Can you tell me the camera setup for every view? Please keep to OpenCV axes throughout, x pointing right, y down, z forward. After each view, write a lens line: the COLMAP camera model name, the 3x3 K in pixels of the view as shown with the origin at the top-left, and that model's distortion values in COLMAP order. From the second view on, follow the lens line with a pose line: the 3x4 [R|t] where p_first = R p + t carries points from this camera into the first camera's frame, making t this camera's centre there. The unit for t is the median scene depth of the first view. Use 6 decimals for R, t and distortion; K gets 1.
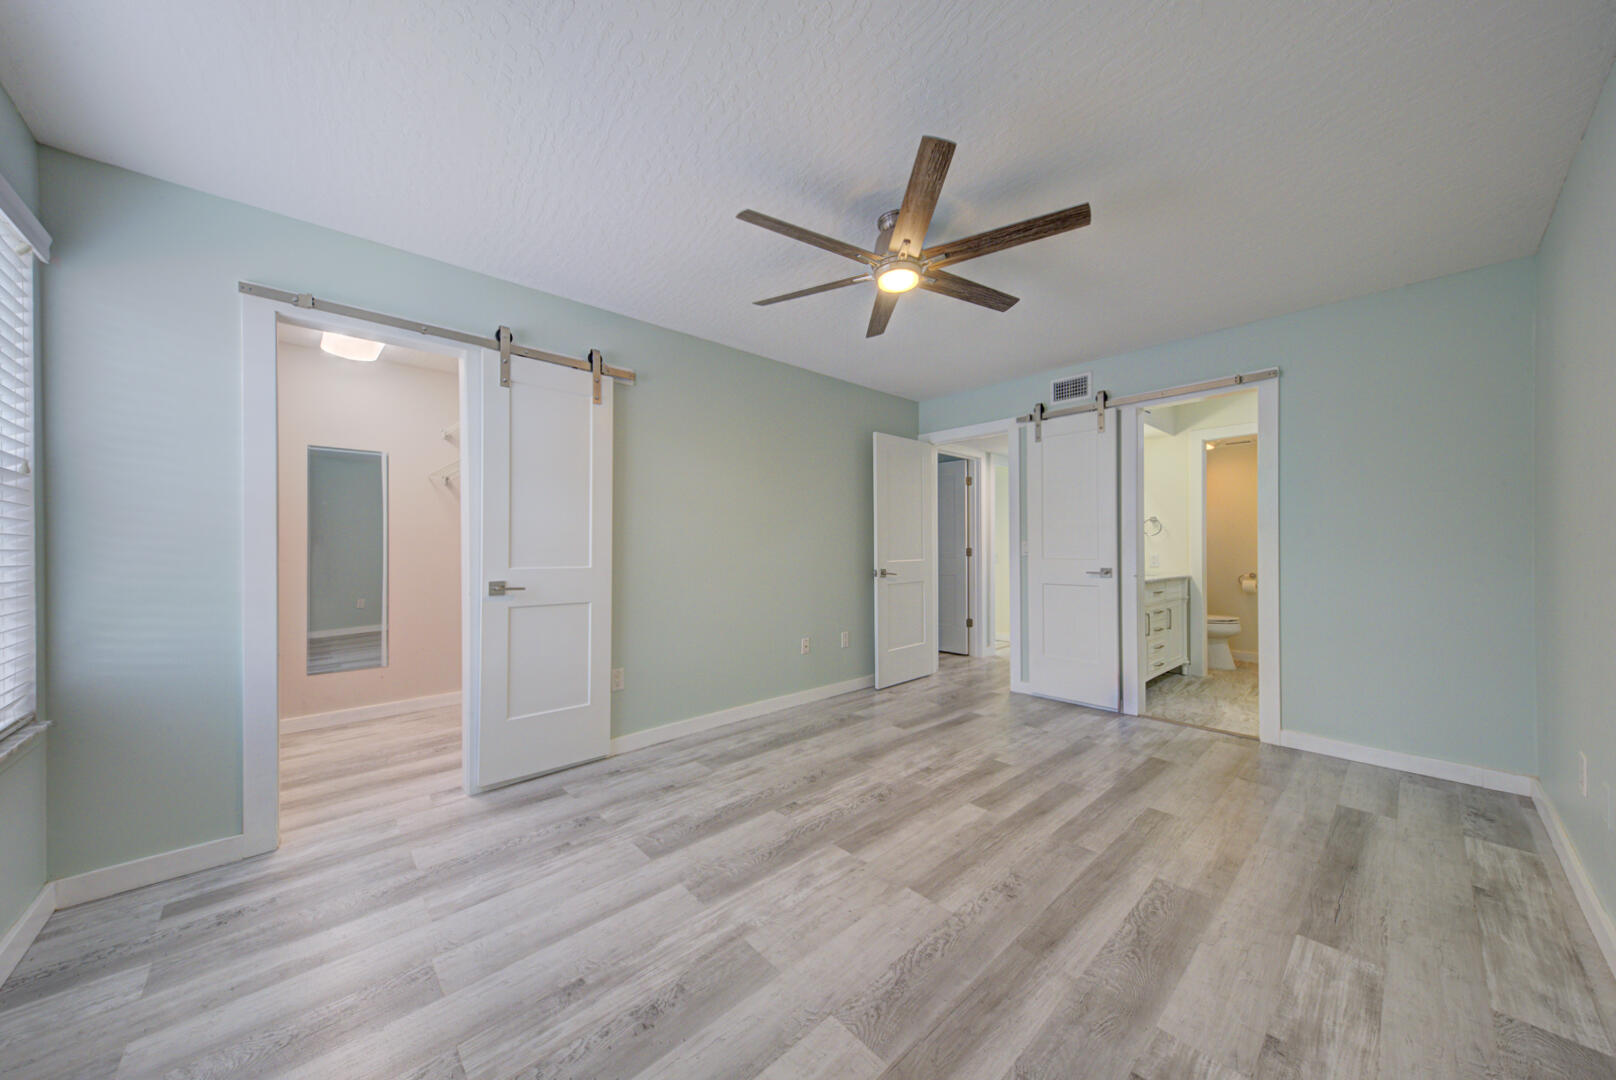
lens RADIAL K [[552.7, 0, 812.0], [0, 552.7, 547.4], [0, 0, 1]] dist [0.029139, -0.007120]
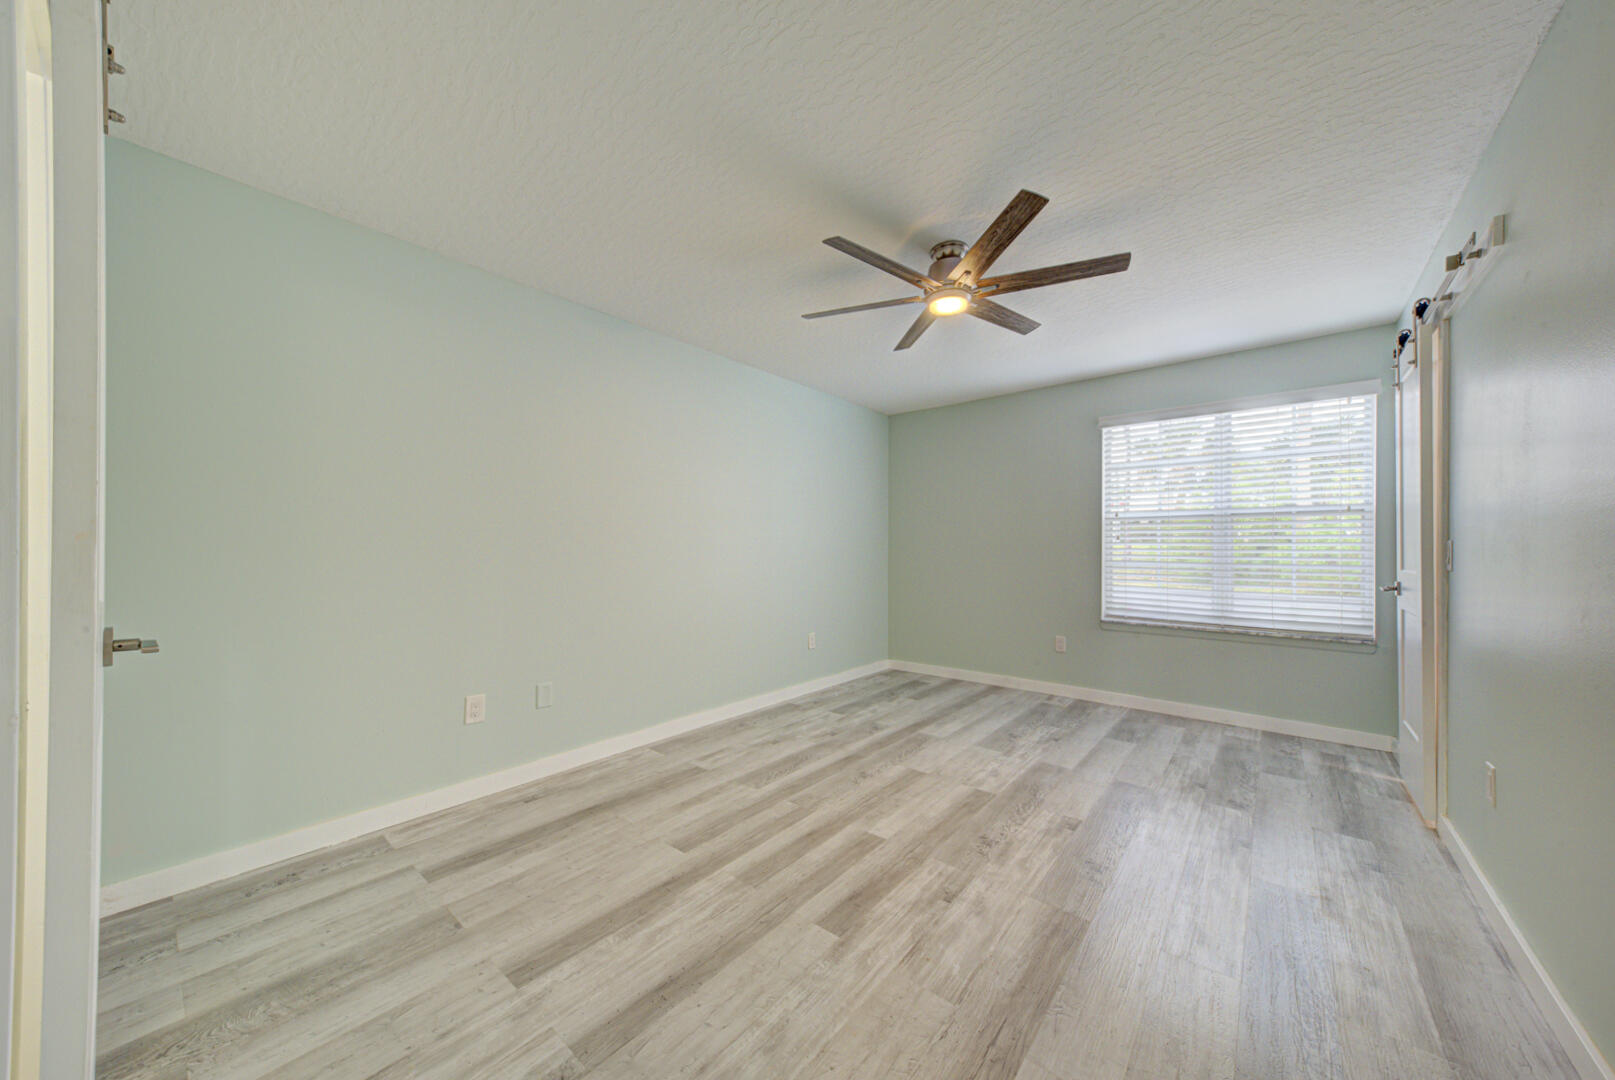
lens RADIAL K [[552.4, 0, 811.5], [0, 552.4, 547.4], [0, 0, 1]] dist [0.029139, -0.007120]
pose [[-0.991777, 0.002682, -0.127950, 0.556780], [0.003334, 0.999983, -0.004878, -0.001985], [0.127934, -0.005264, -0.991769, 2.027334]]
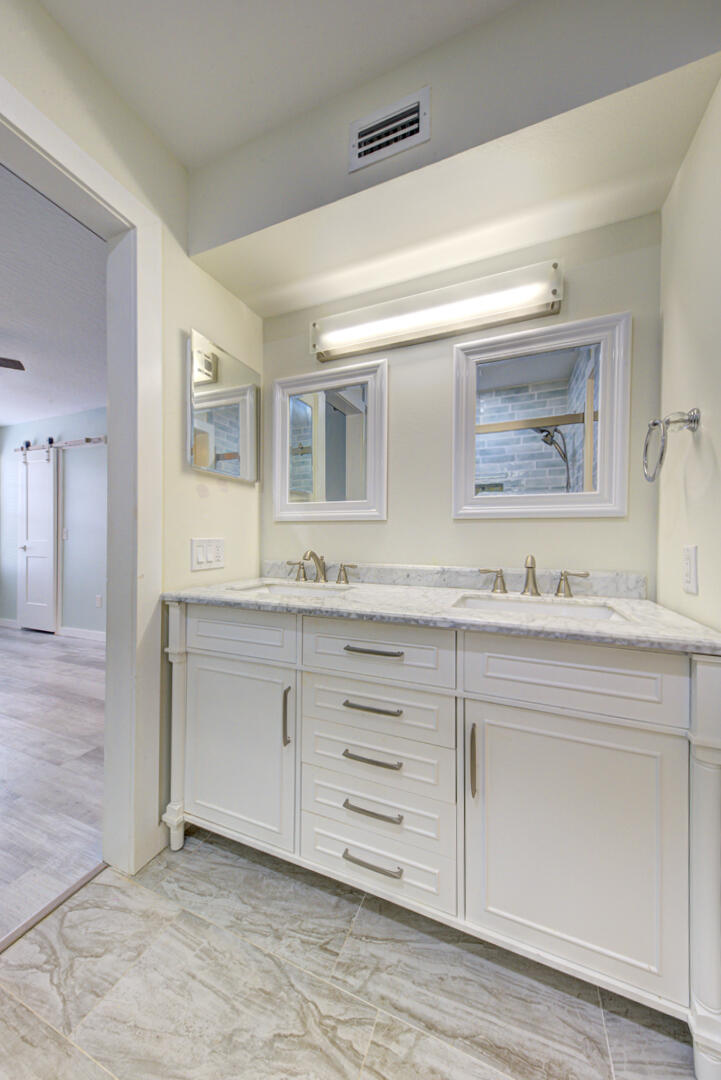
lens RADIAL K [[369.4, 0, 358.1], [0, 369.4, 538.0], [0, 0, 1]] dist [0.029139, -0.007120]
pose [[0.409851, 0.007265, -0.912124, 1.620256], [-0.004671, 0.999972, 0.005866, 0.014402], [0.912141, 0.001856, 0.409873, 1.761764]]
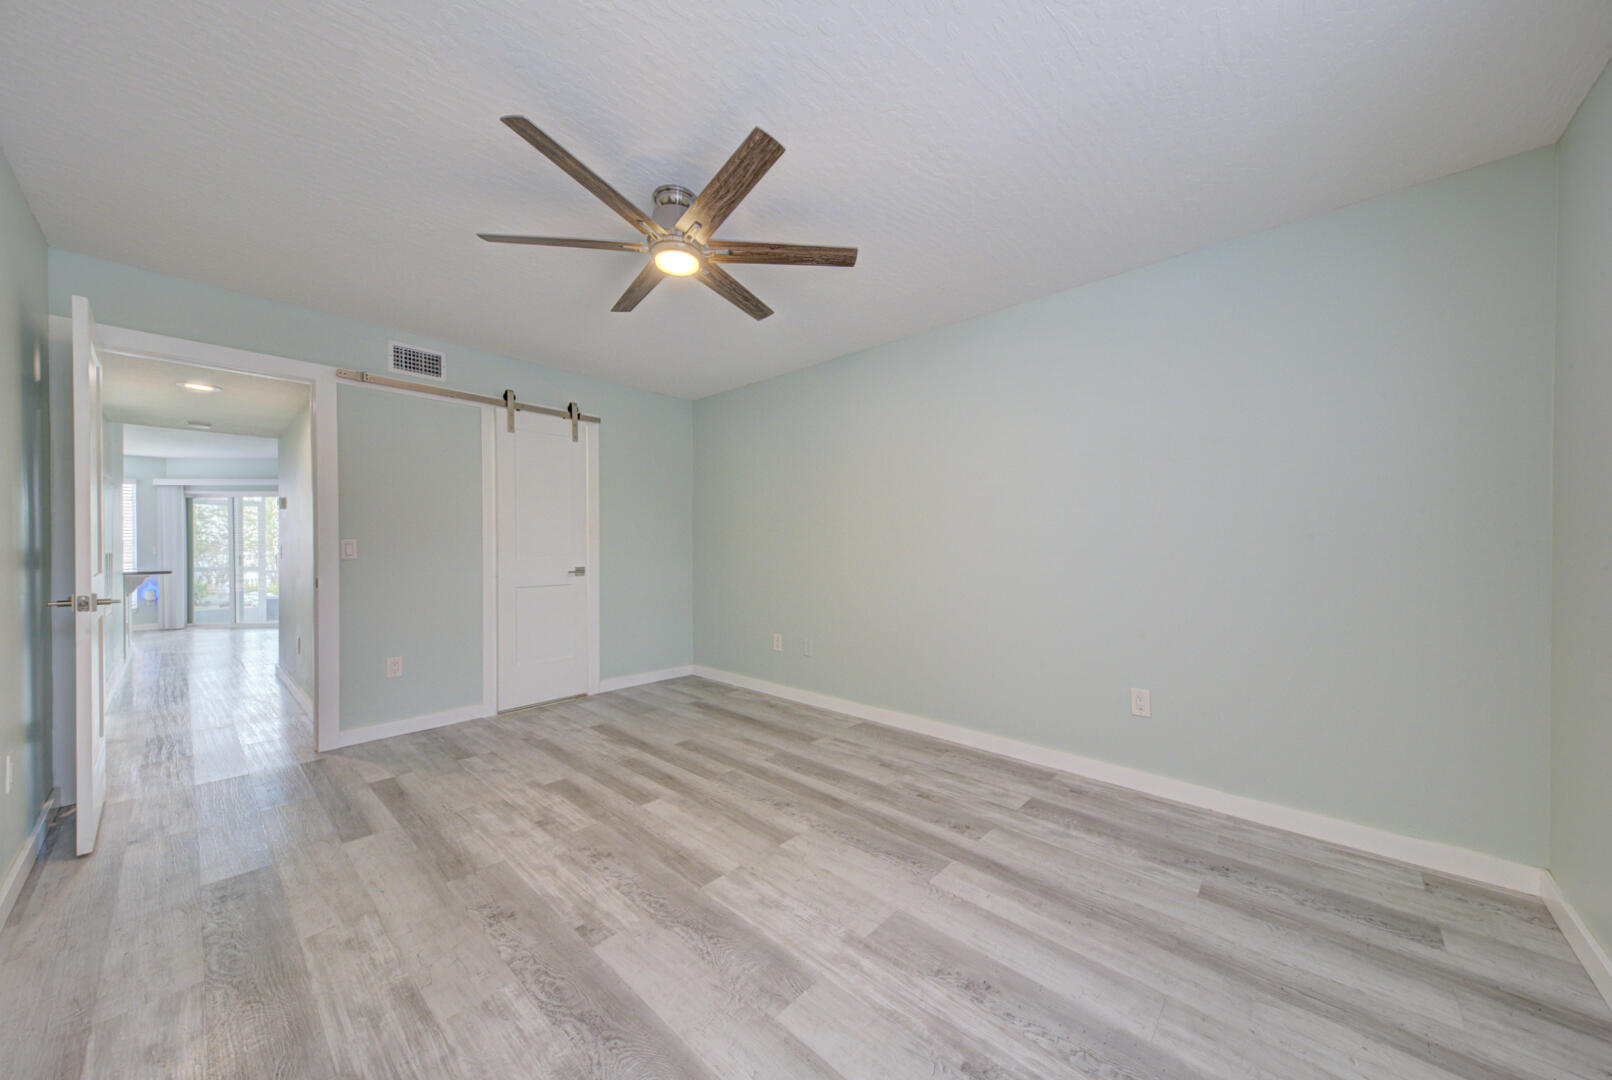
lens RADIAL K [[554.2, 0, 813.6], [0, 554.2, 549.0], [0, 0, 1]] dist [0.030629, -0.007079]
pose [[-0.084972, -0.000707, 0.996383, -0.800703], [0.000577, 1.000000, 0.000758, 0.000817], [-0.996383, 0.000640, -0.084971, 0.843927]]
